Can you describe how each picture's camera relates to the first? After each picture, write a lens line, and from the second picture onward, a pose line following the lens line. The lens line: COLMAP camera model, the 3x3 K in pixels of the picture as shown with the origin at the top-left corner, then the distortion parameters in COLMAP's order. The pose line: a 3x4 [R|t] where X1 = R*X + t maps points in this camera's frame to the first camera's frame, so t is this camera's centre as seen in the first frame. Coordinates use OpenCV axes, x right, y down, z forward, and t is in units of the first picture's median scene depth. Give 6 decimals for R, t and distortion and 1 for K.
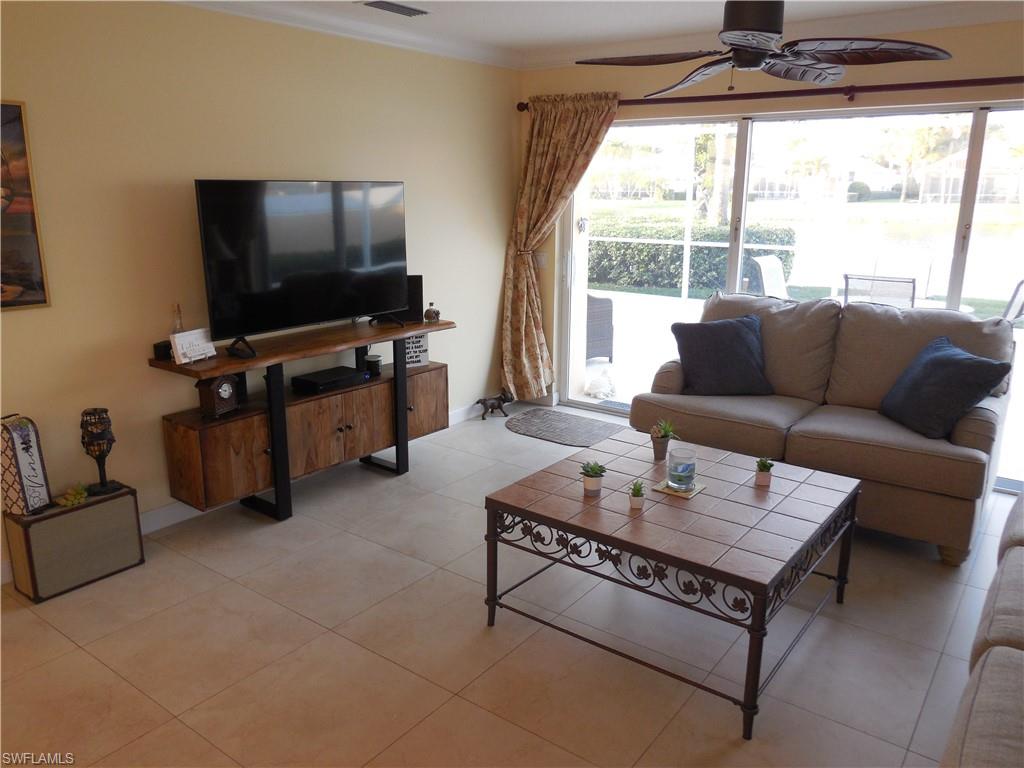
lens RADIAL K [[781.0, 0, 512.0], [0, 781.0, 384.0], [0, 0, 1]] dist [0.007957, -0.002270]
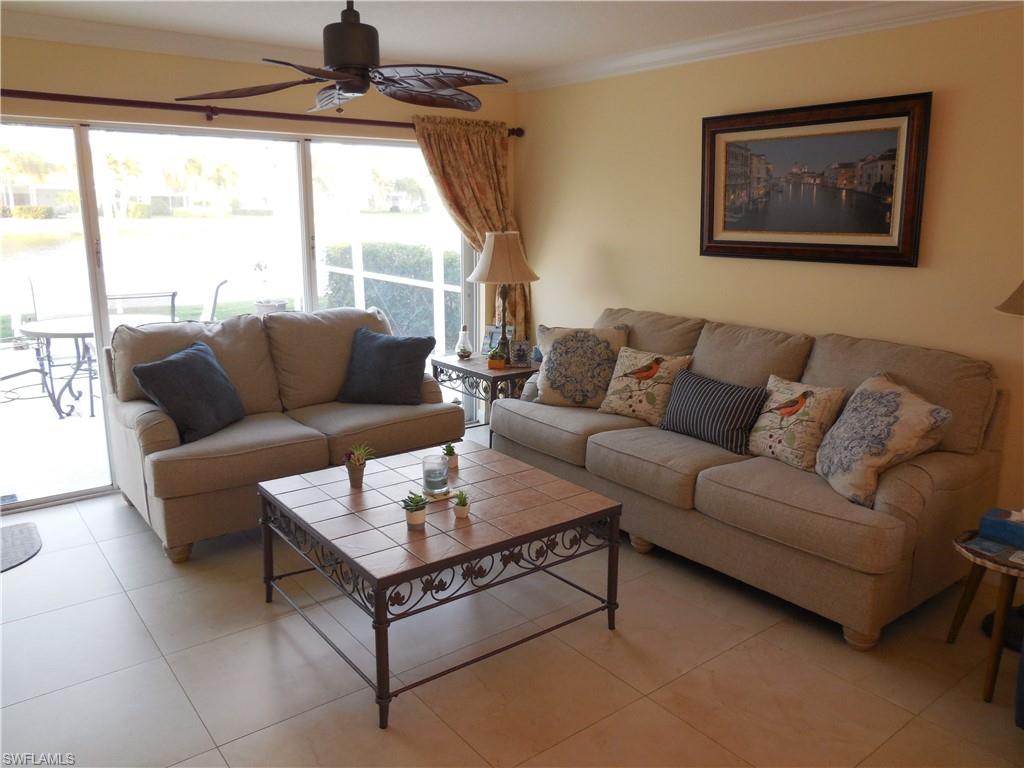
lens RADIAL K [[778.7, 0, 516.4], [0, 778.7, 380.6], [0, 0, 1]] dist [-0.000467, 0.053274]
pose [[0.276082, -0.217806, 0.936130, -0.462442], [0.236675, 0.959399, 0.153421, -0.096171], [-0.931538, 0.179201, 0.316422, 0.357971]]
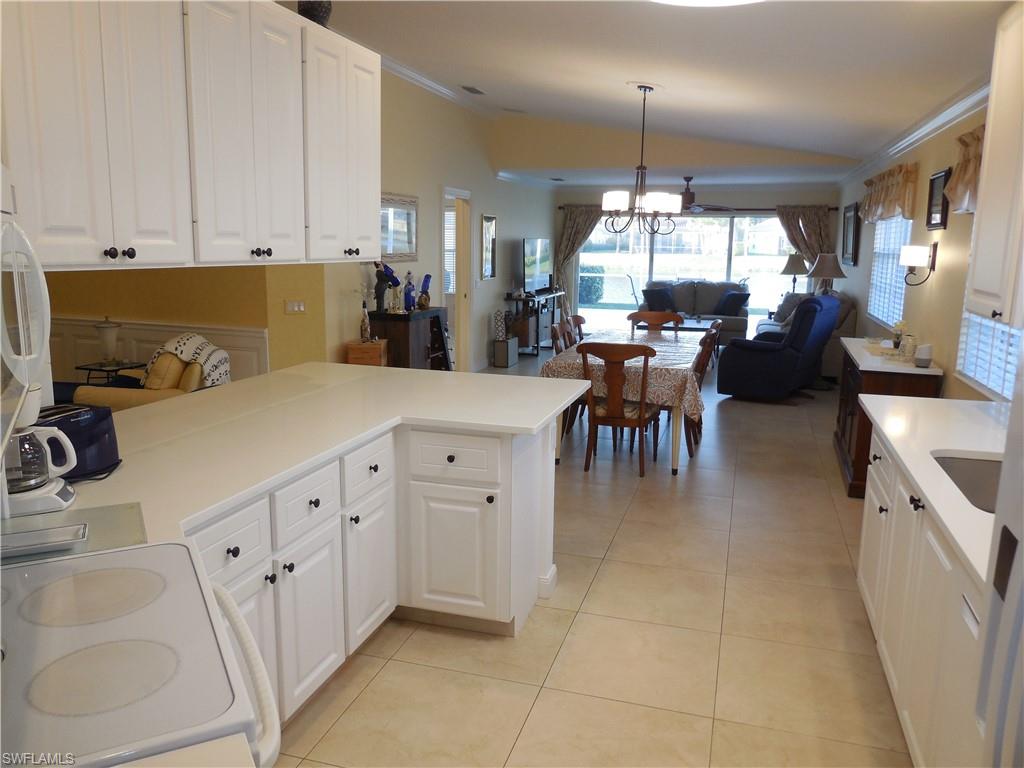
lens RADIAL K [[781.0, 0, 512.0], [0, 781.0, 384.0], [0, 0, 1]] dist [0.007957, -0.002270]
pose [[0.944155, -0.055884, 0.324729, -1.148222], [0.076366, 0.995792, -0.050667, 0.360170], [-0.320531, 0.072636, 0.944449, -1.445327]]
